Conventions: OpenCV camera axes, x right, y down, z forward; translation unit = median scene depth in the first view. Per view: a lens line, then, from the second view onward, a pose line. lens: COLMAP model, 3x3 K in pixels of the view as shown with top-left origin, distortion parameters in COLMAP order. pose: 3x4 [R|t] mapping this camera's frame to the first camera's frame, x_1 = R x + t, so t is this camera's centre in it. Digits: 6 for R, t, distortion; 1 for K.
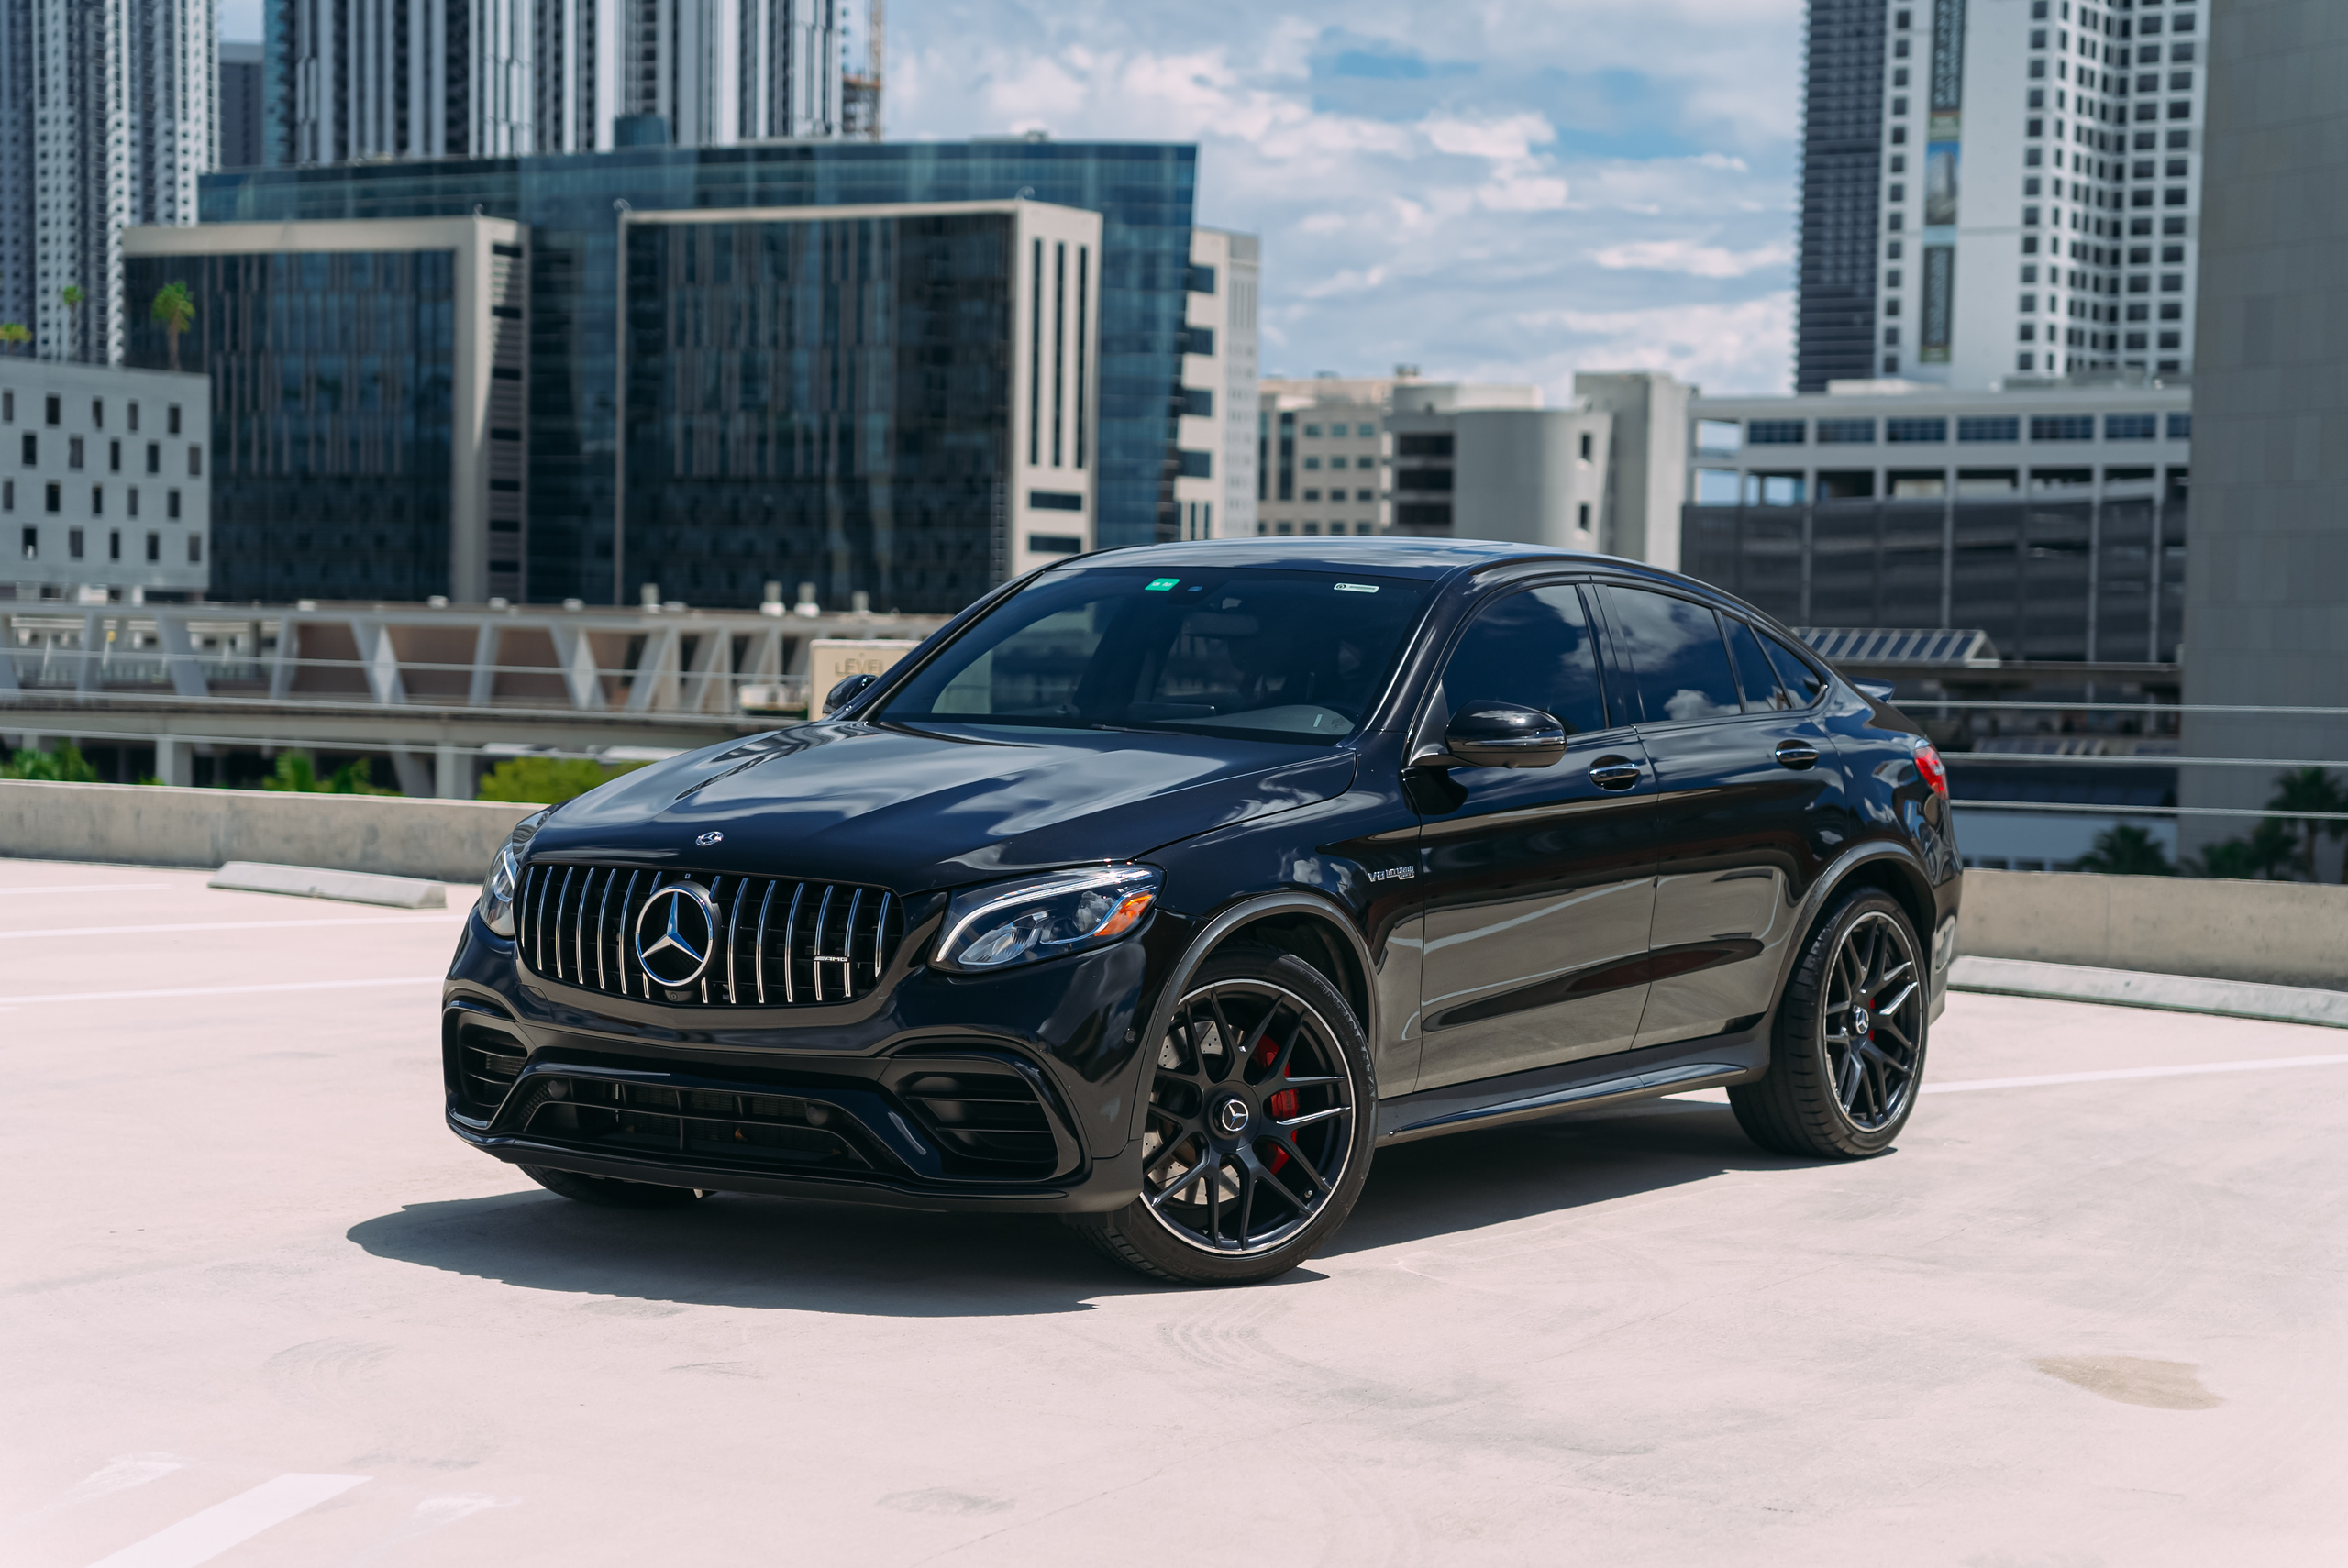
lens RADIAL K [[4439.7, 0, 1175.4], [0, 4439.7, 776.4], [0, 0, 1]] dist [0.225378, 0.000000]
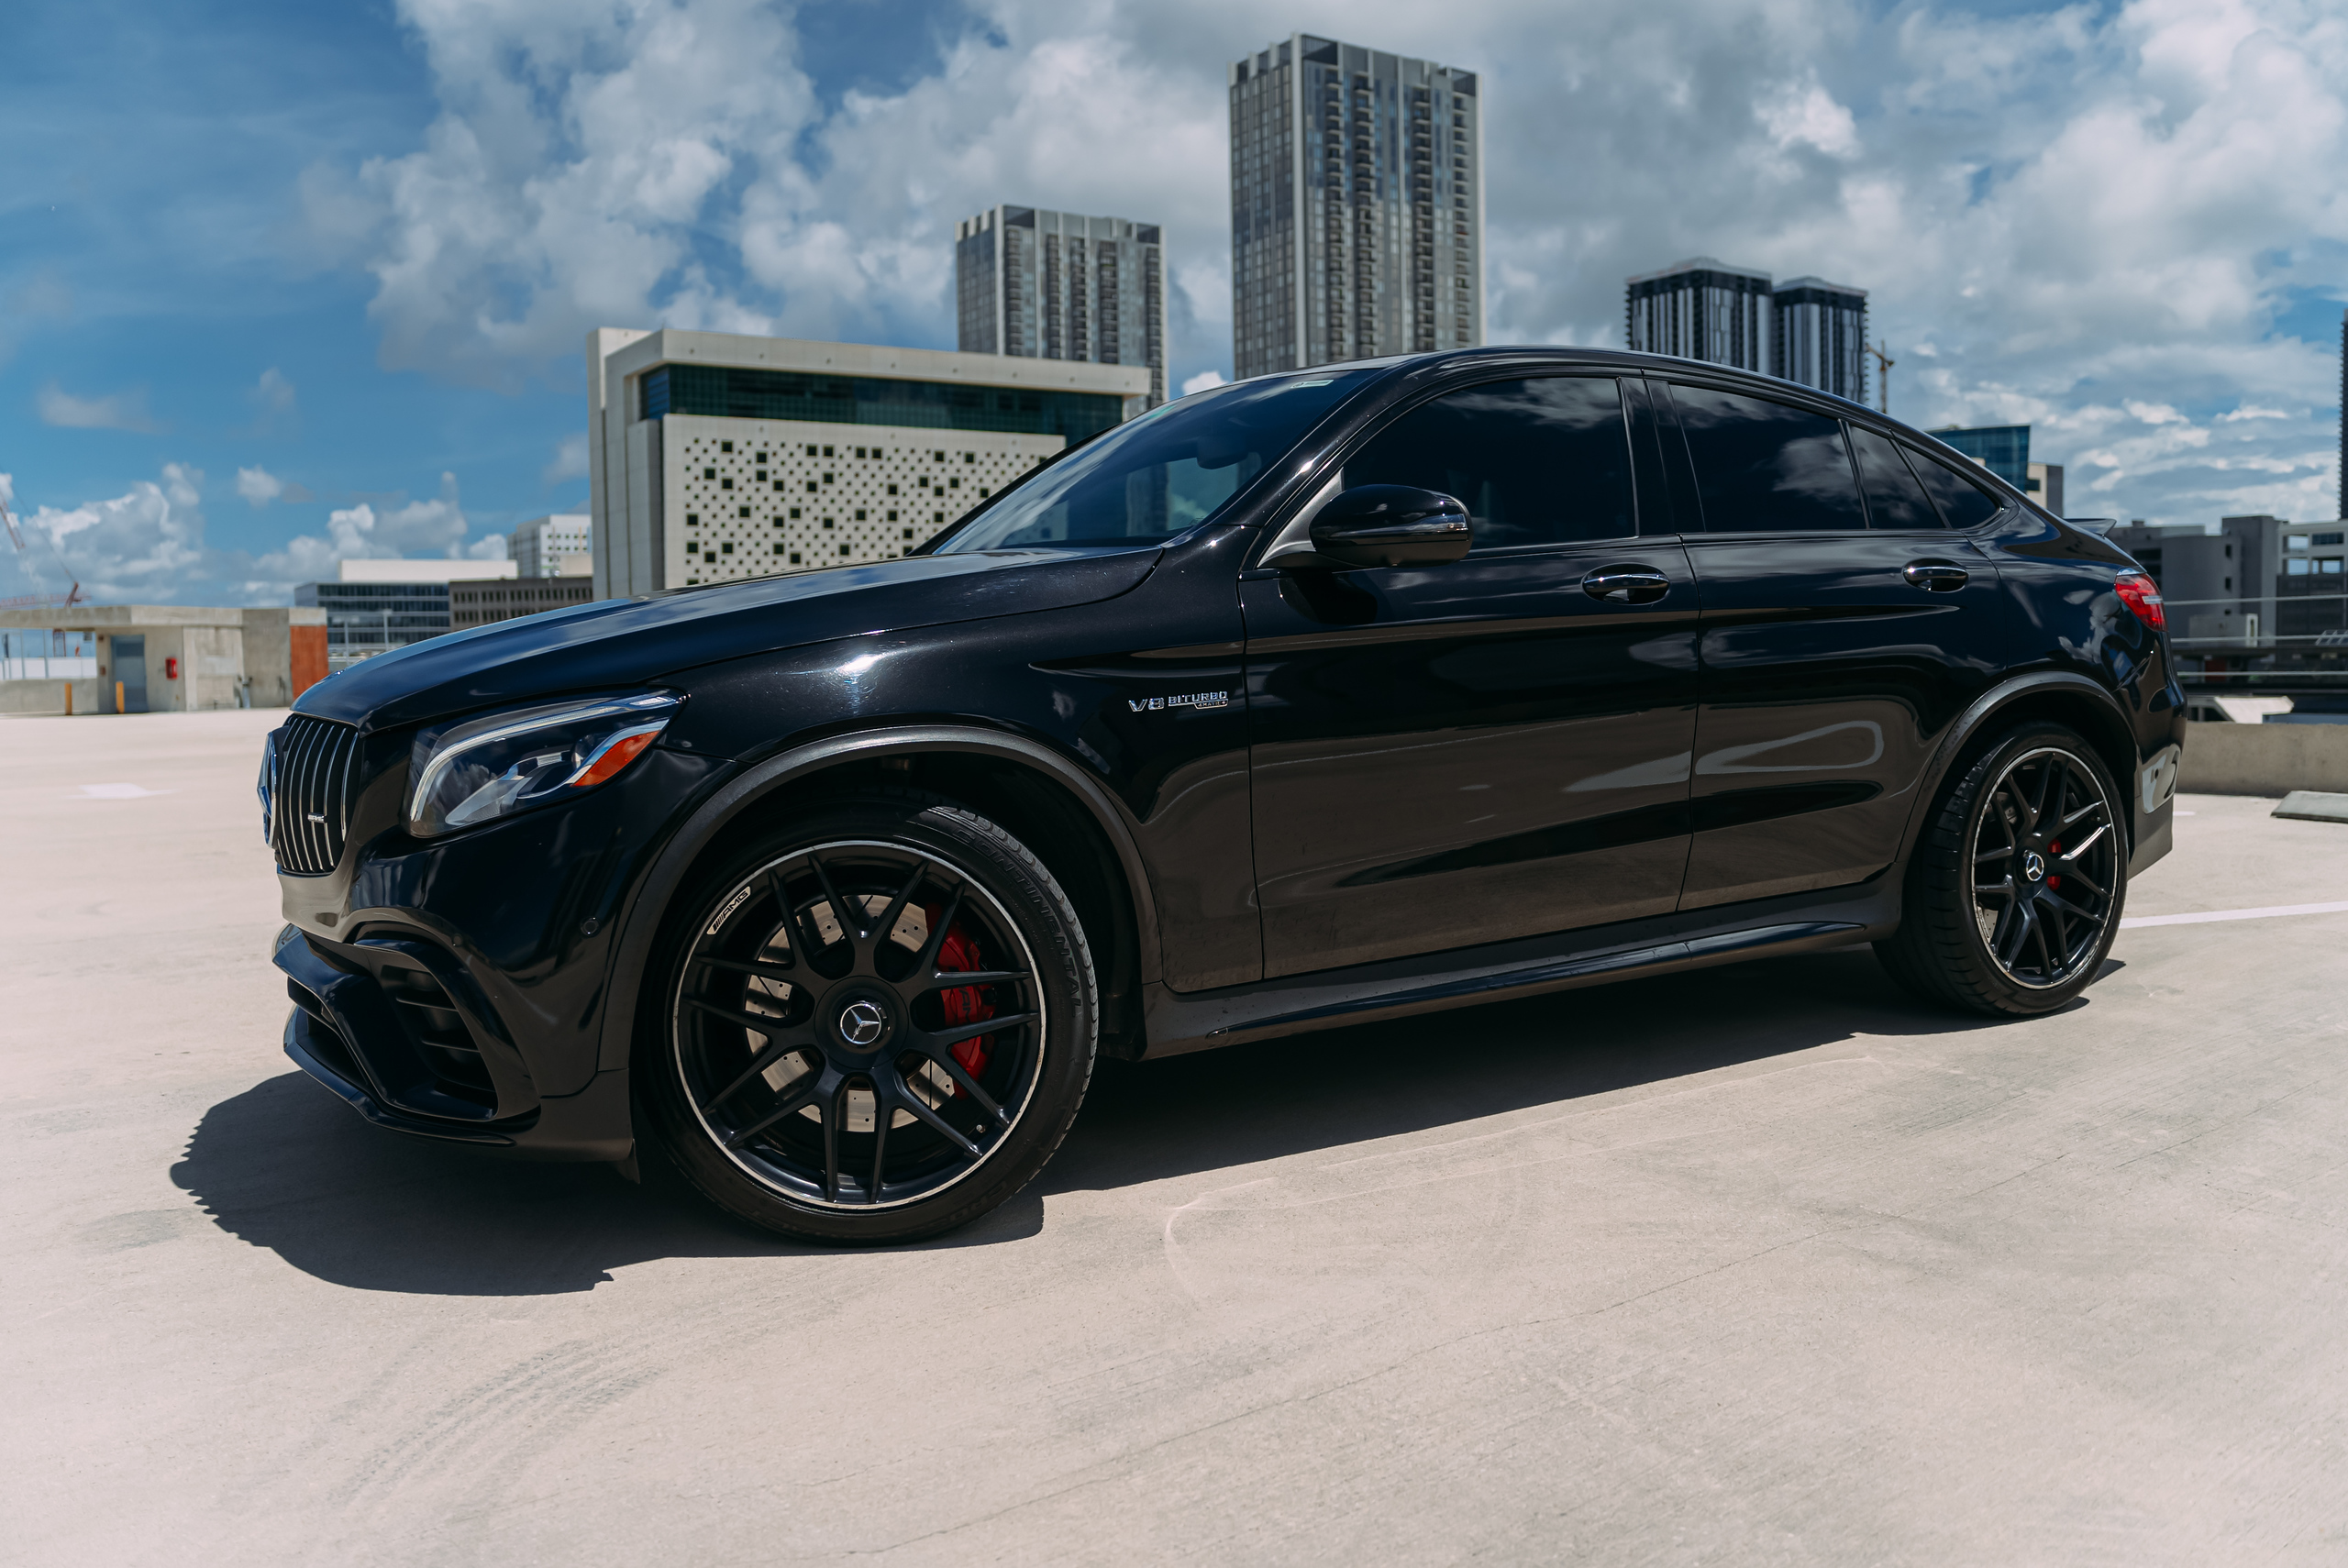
lens RADIAL K [[1842.9, 0, 1198.4], [0, 1842.9, 728.5], [0, 0, 1]] dist [-0.058040, 0.006970]
pose [[0.908964, -0.024378, -0.416160, 0.154887], [0.025633, 0.999668, -0.002572, 0.023142], [0.416085, -0.008330, 0.909288, 0.593740]]
